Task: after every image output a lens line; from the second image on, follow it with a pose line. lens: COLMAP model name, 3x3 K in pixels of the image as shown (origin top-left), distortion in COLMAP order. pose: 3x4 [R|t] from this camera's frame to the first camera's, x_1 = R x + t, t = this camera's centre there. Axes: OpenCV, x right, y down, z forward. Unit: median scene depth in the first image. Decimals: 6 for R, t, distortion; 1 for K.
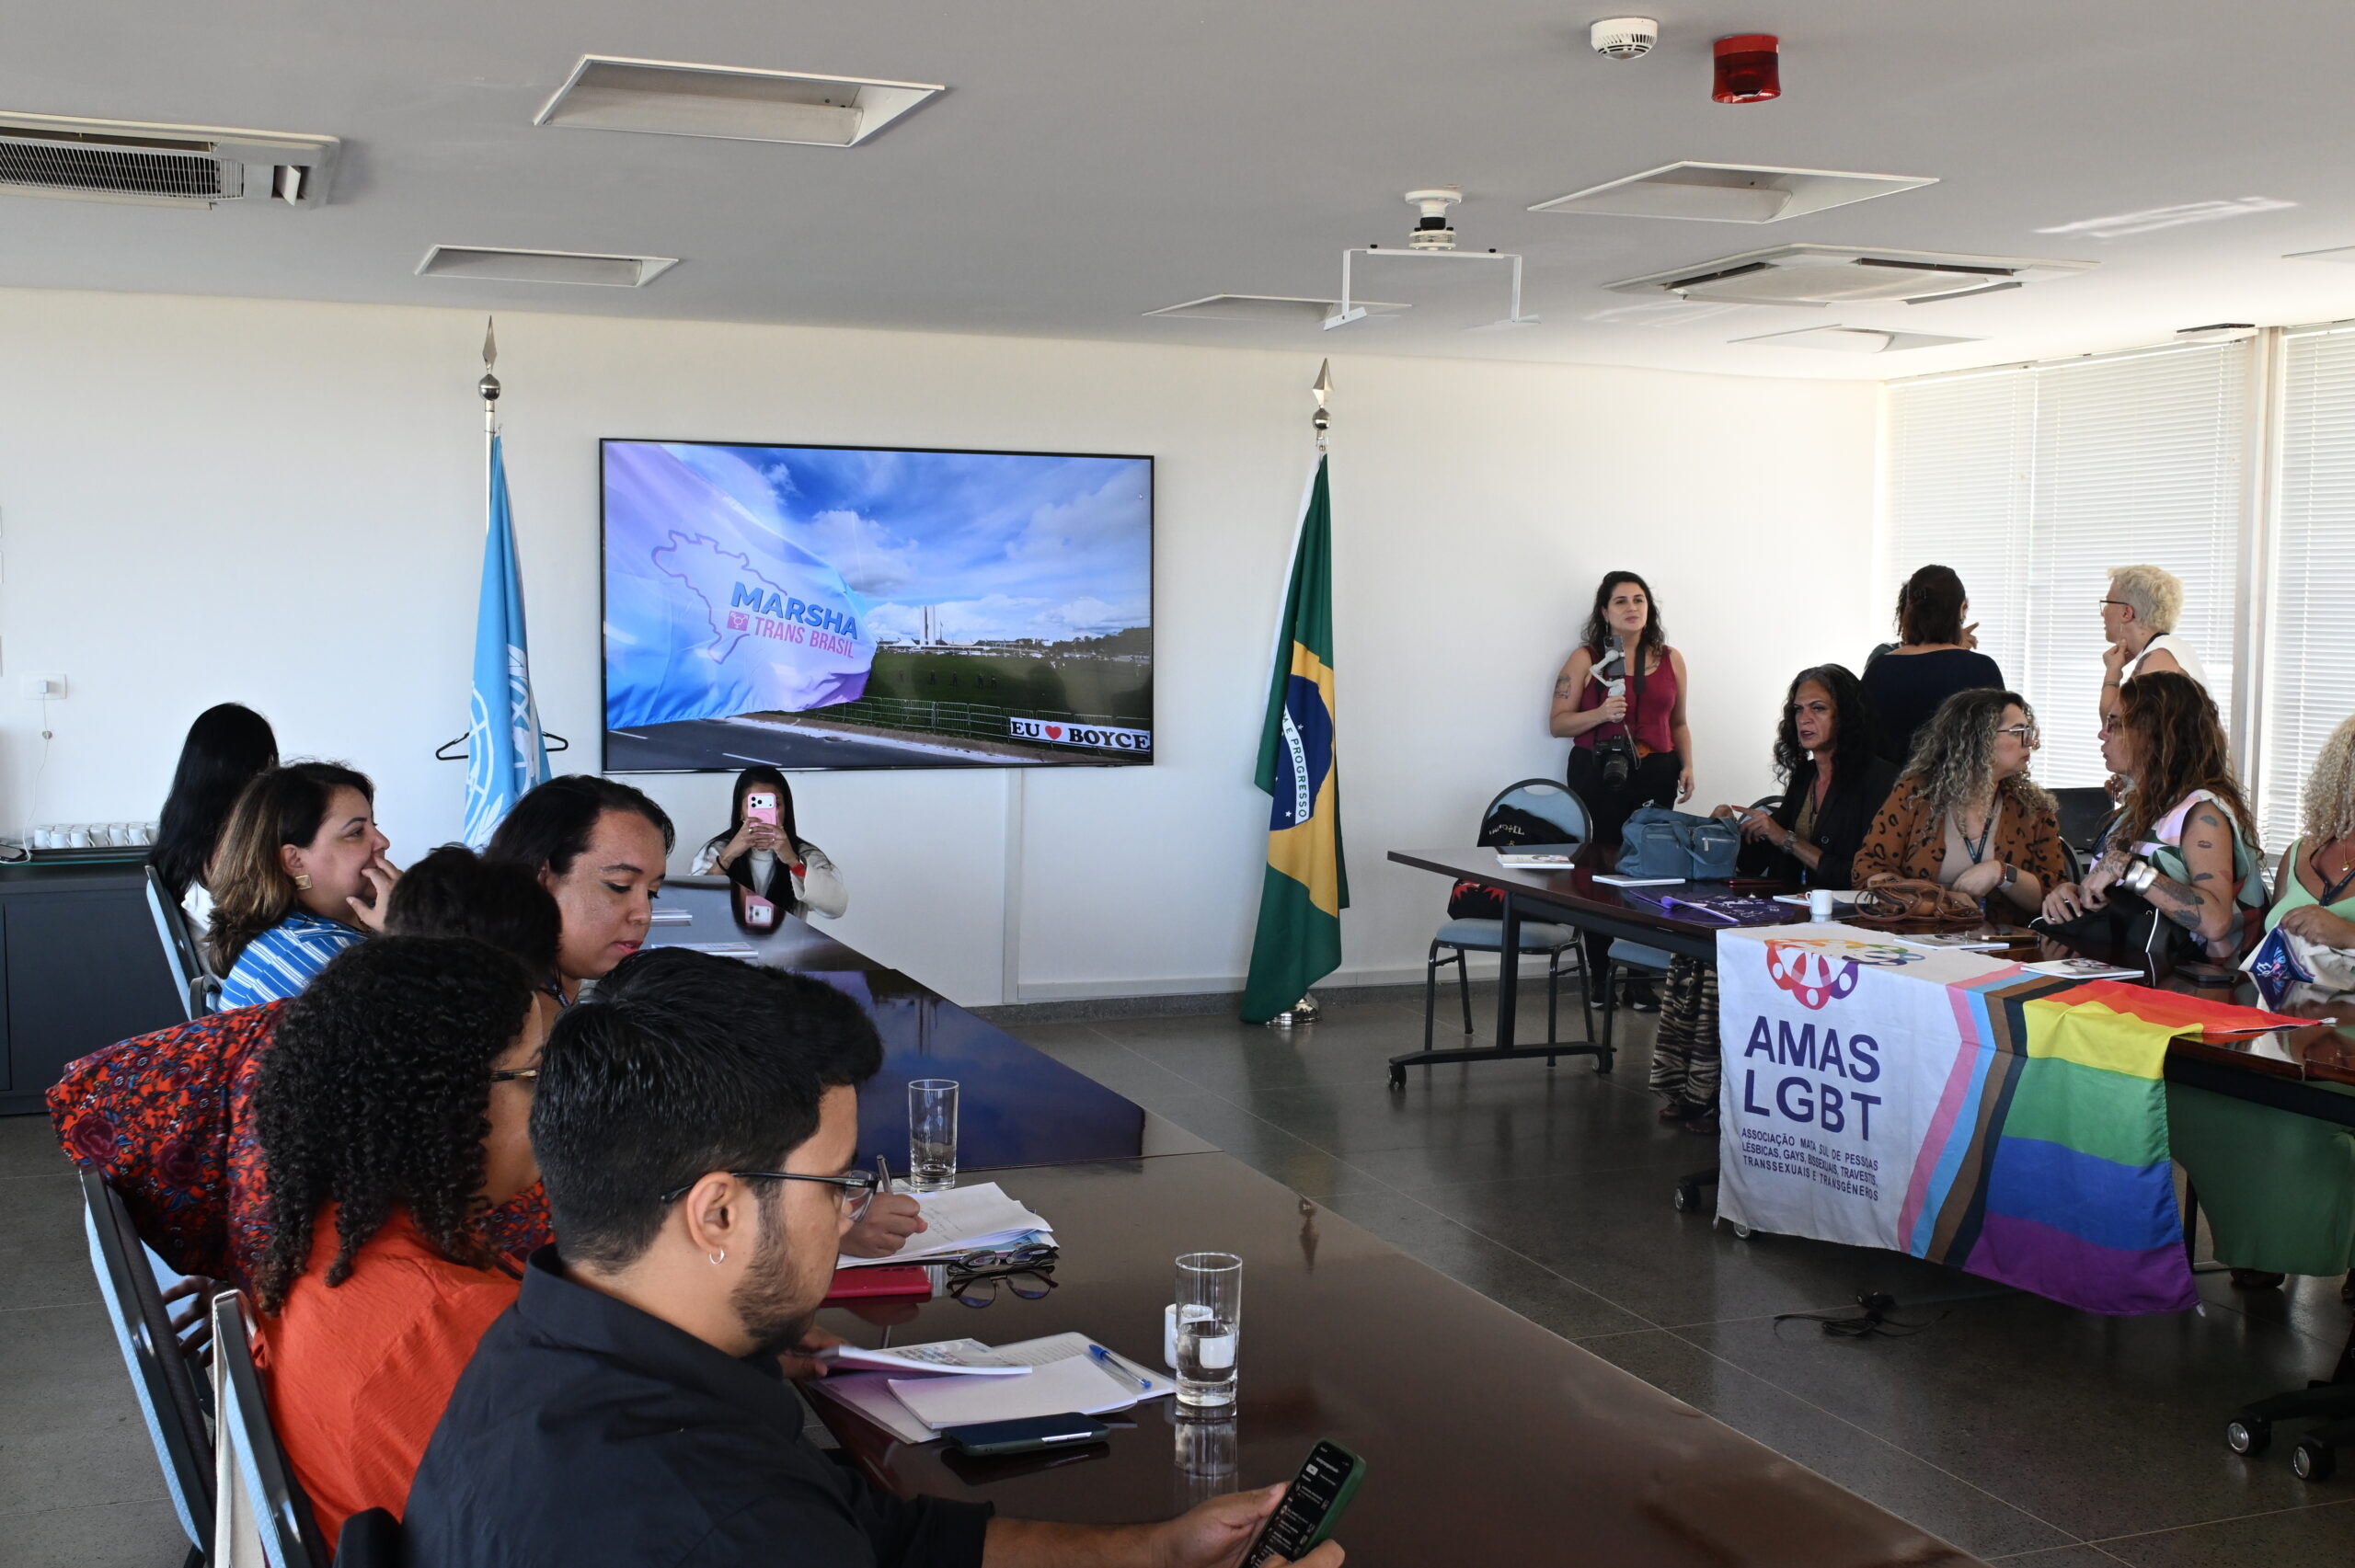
lens RADIAL K [[2451.5, 0, 1180.9], [0, 2451.5, 795.8], [0, 0, 1]] dist [-0.016341, 0.000000]
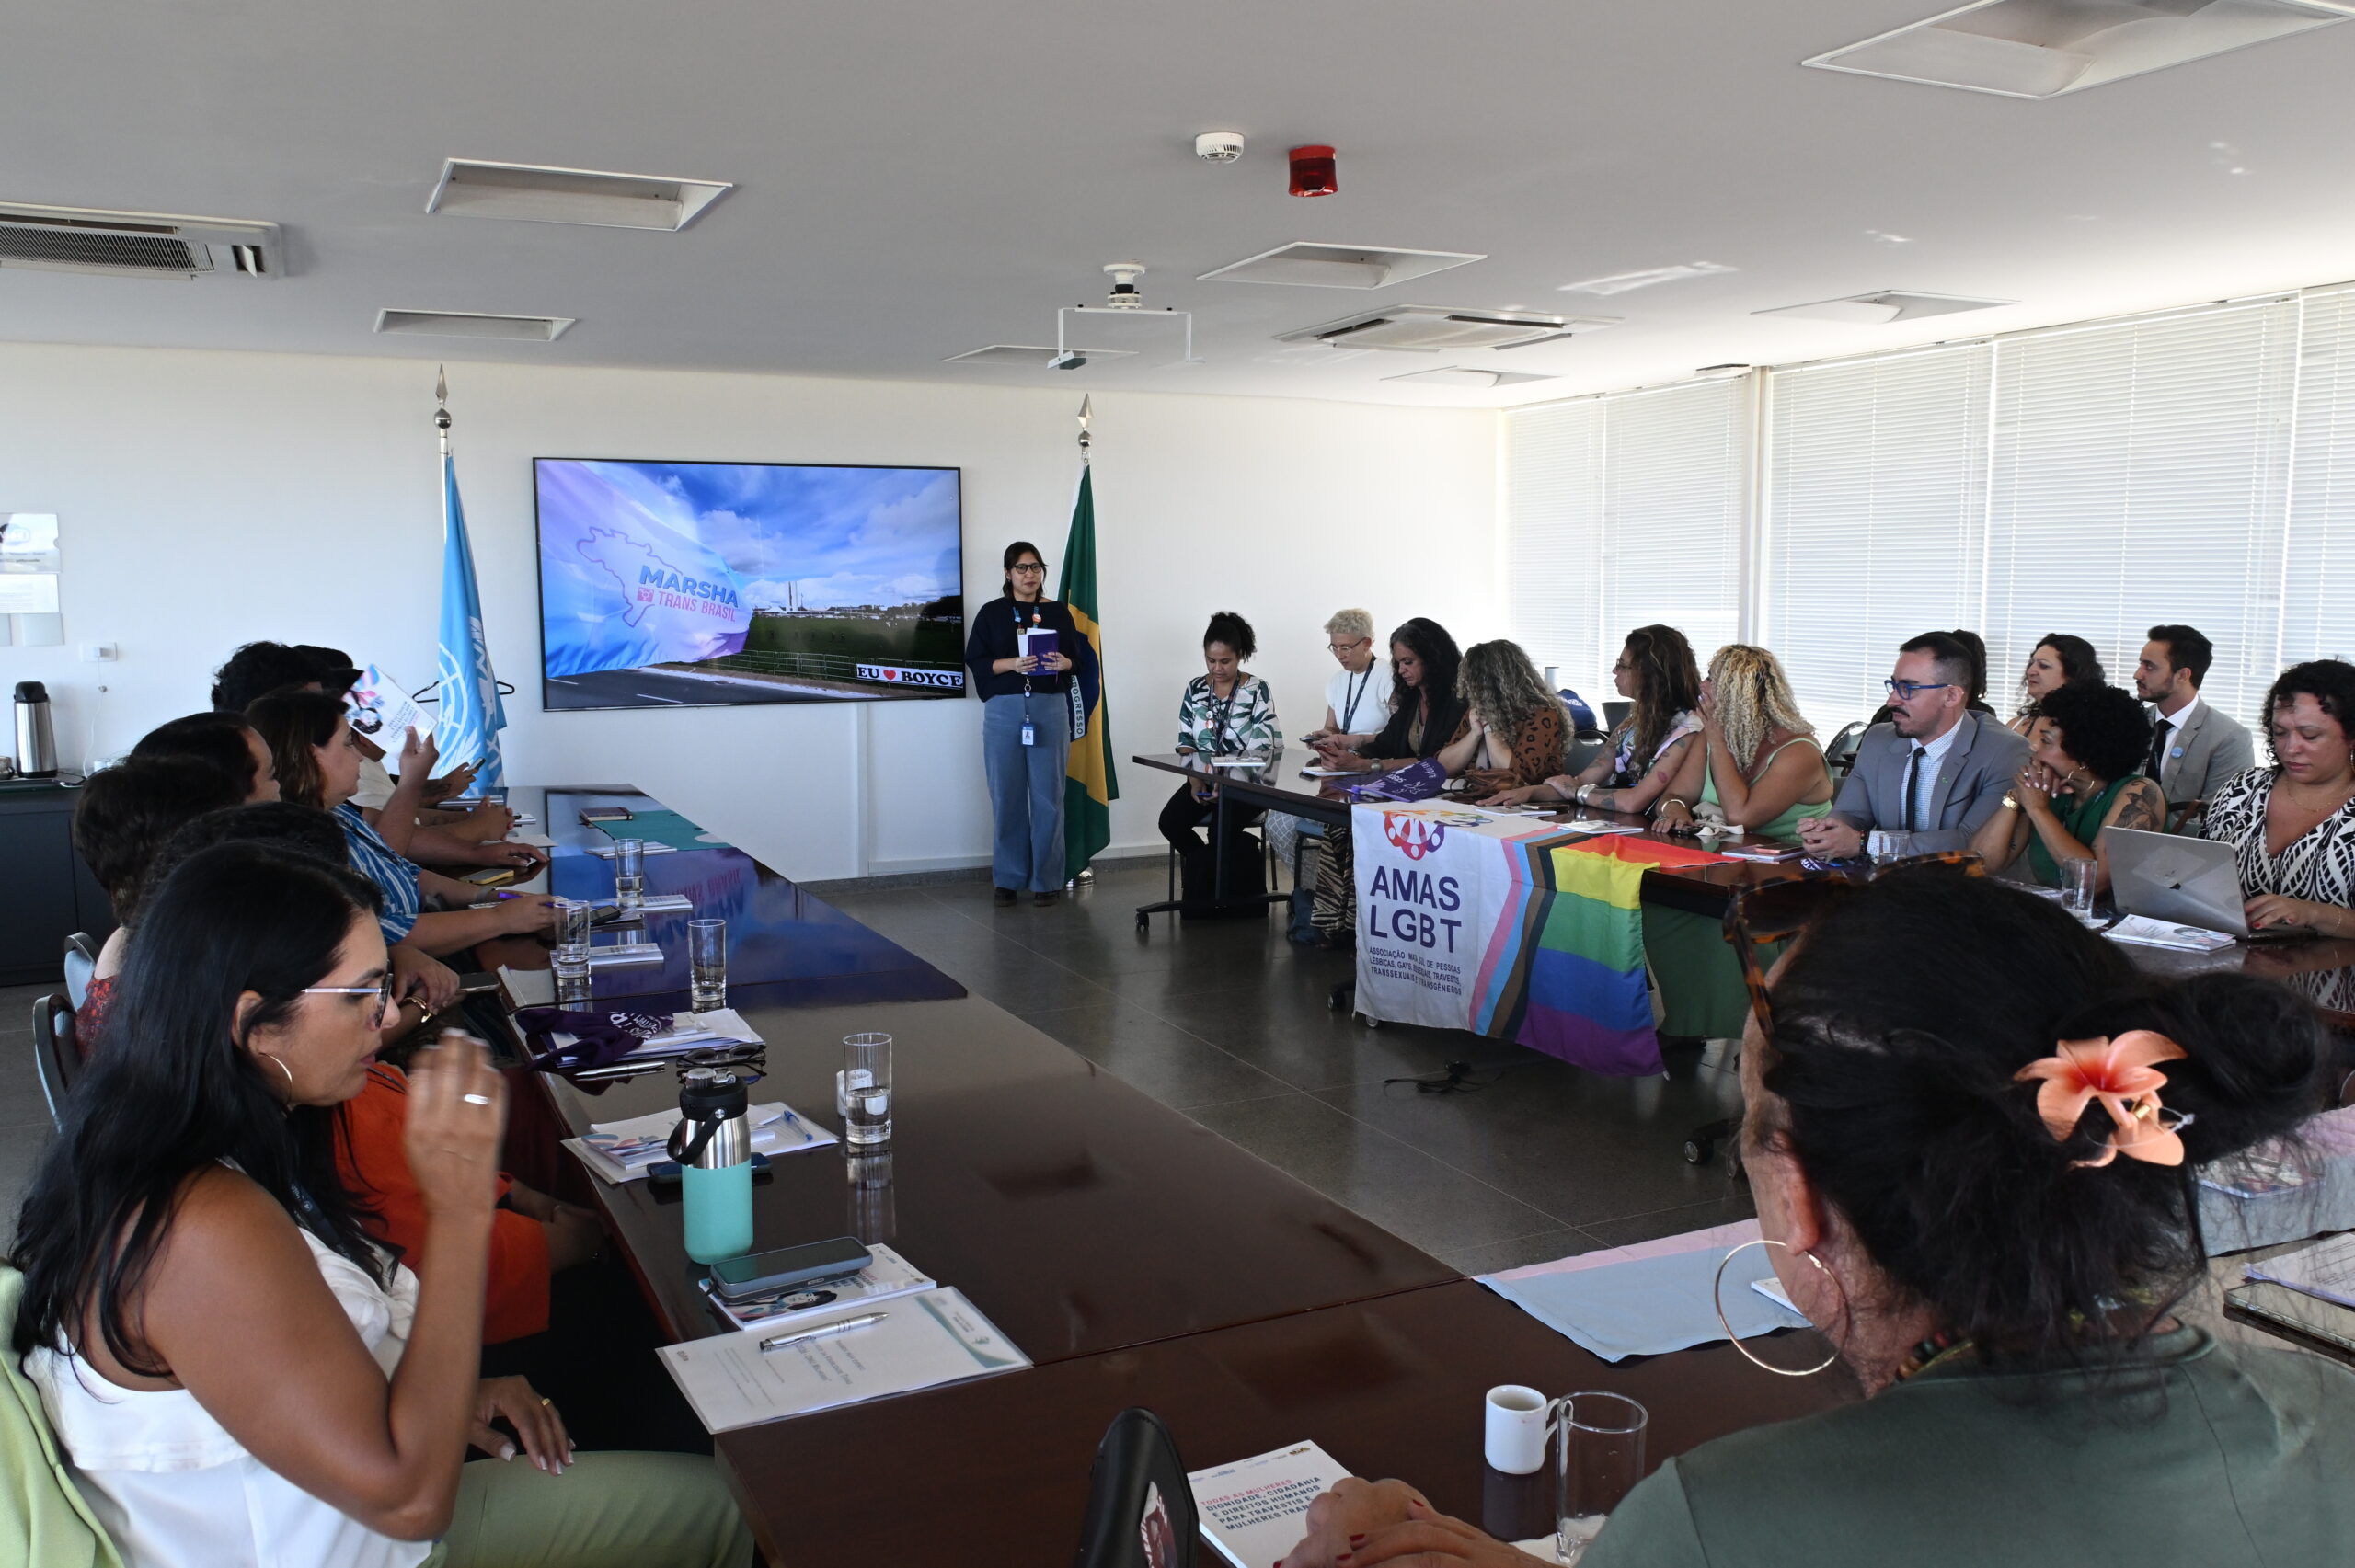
lens RADIAL K [[1811.9, 0, 1198.7], [0, 1811.9, 785.9], [0, 0, 1]] dist [-0.015524, 0.006215]
pose [[0.996508, -0.022764, 0.080329, 0.053158], [0.020123, 0.999235, 0.033533, 0.008026], [-0.081031, -0.031799, 0.996204, -0.010460]]
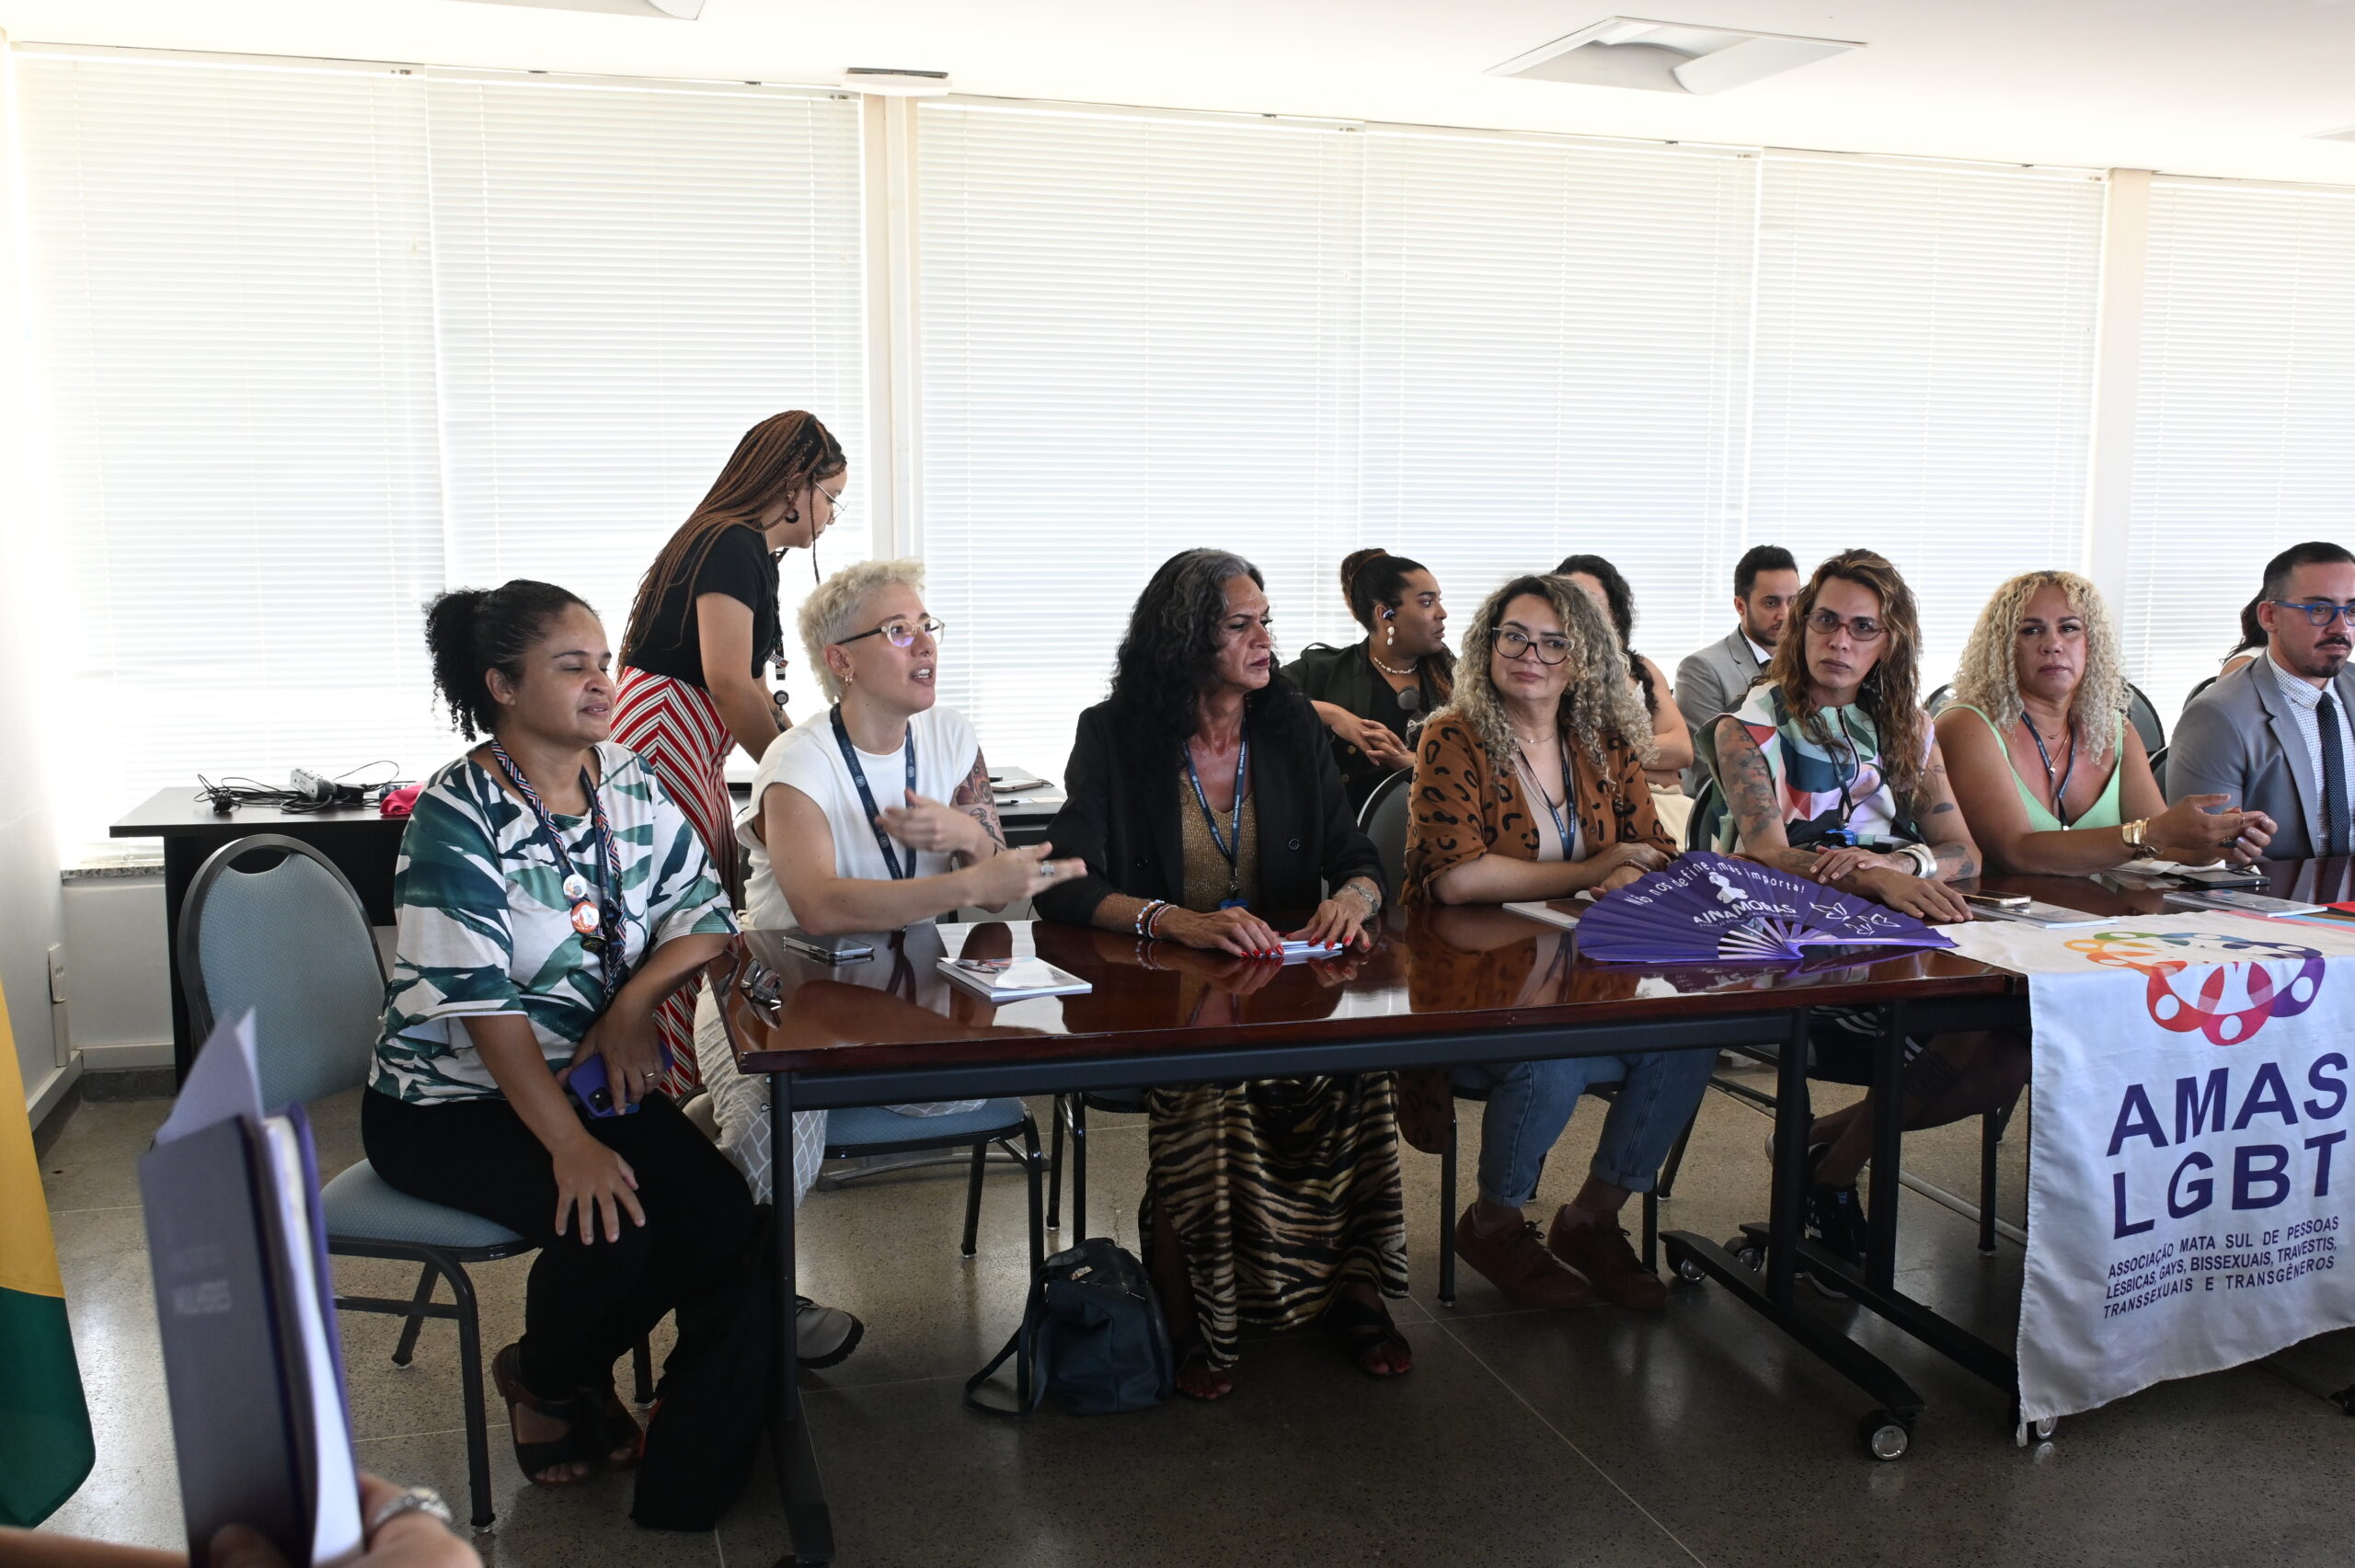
lens RADIAL K [[2113.1, 0, 1184.6], [0, 2113.1, 803.2], [0, 0, 1]] dist [0.029300, 0.004981]
pose [[0.053871, -0.147606, 0.987578, -0.314616], [0.074715, 0.986838, 0.143420, -0.081028], [-0.995749, 0.066061, 0.064191, 1.208062]]
